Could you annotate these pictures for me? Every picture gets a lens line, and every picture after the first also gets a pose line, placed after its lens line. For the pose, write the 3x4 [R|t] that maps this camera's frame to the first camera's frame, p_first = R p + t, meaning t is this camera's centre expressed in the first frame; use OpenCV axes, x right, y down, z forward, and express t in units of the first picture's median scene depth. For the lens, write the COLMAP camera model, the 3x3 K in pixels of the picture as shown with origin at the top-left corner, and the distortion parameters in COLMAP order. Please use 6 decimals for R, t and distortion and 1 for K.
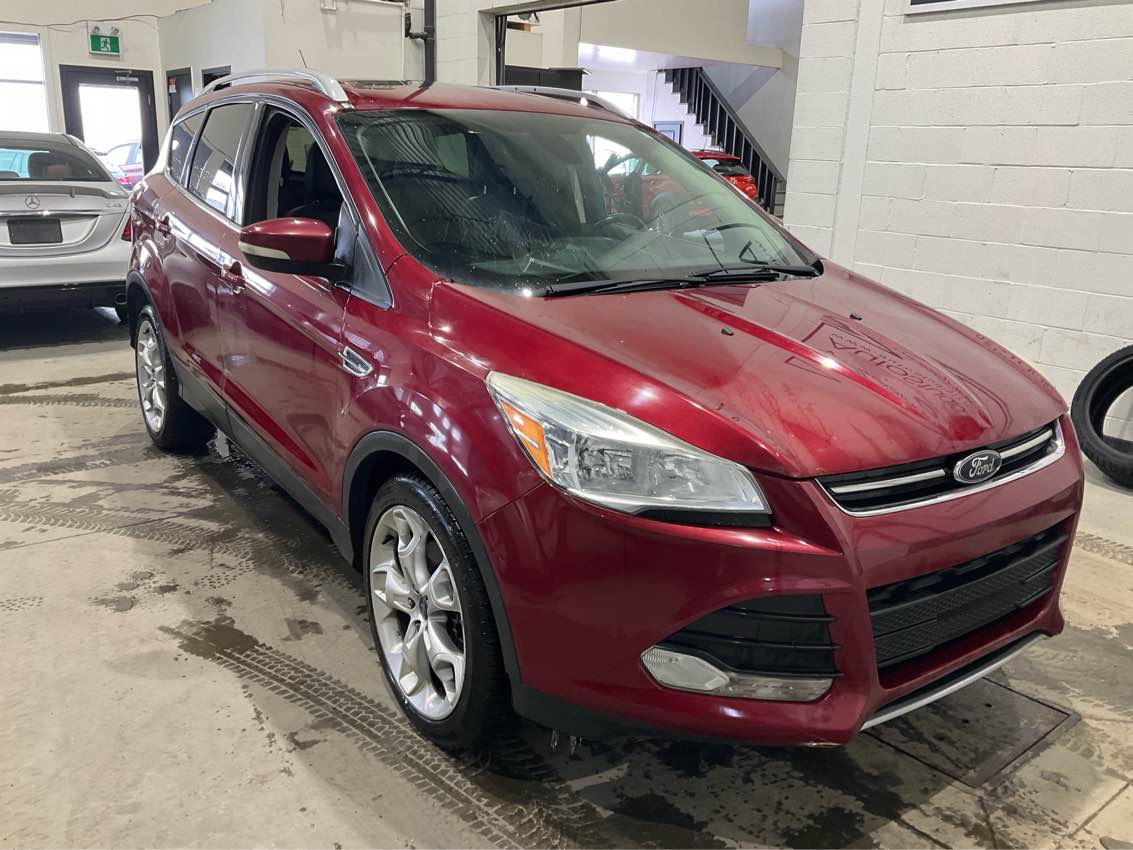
lens RADIAL K [[945.8, 0, 566.5], [0, 945.8, 425.0], [0, 0, 1]] dist [-0.005553, -0.003162]
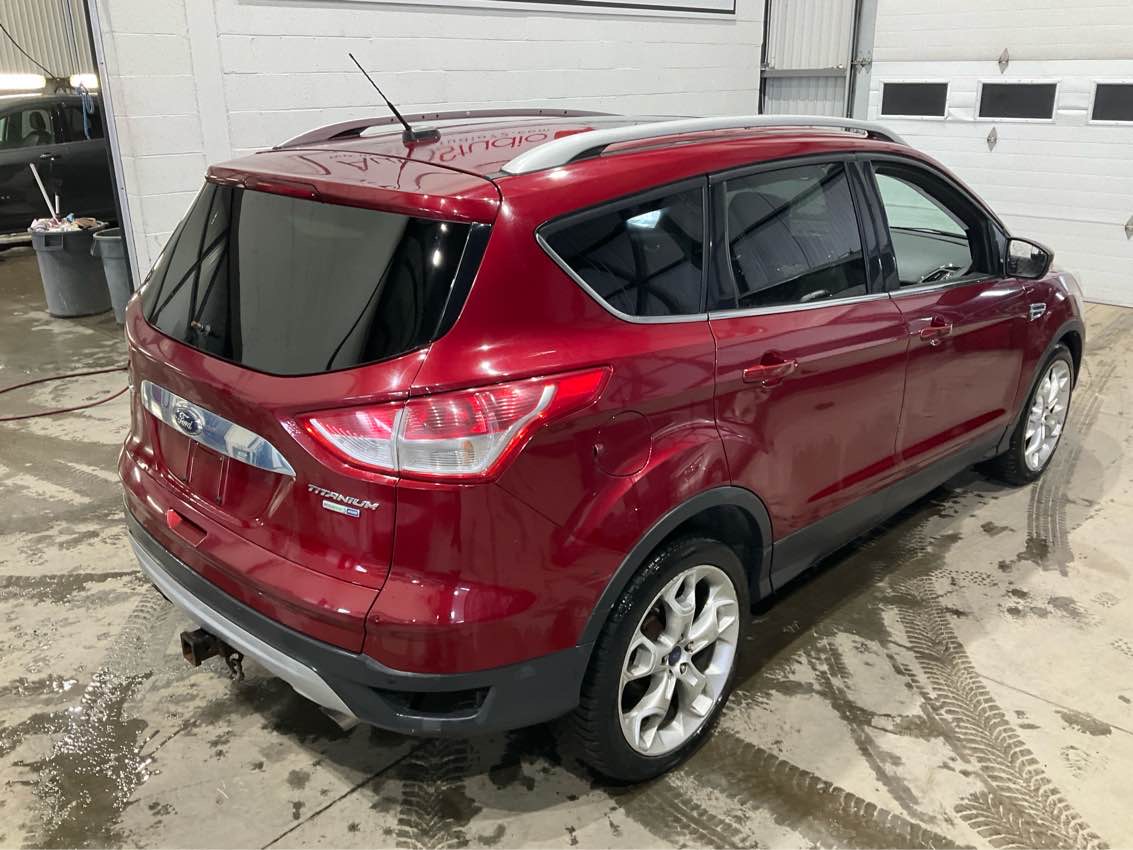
lens RADIAL K [[945.8, 0, 566.5], [0, 945.8, 425.0], [0, 0, 1]] dist [-0.005553, -0.003162]
pose [[-0.182277, -0.366044, 0.912572, -1.127873], [0.269668, 0.873920, 0.404404, -0.532162], [-0.945544, 0.319805, -0.060585, 1.335123]]
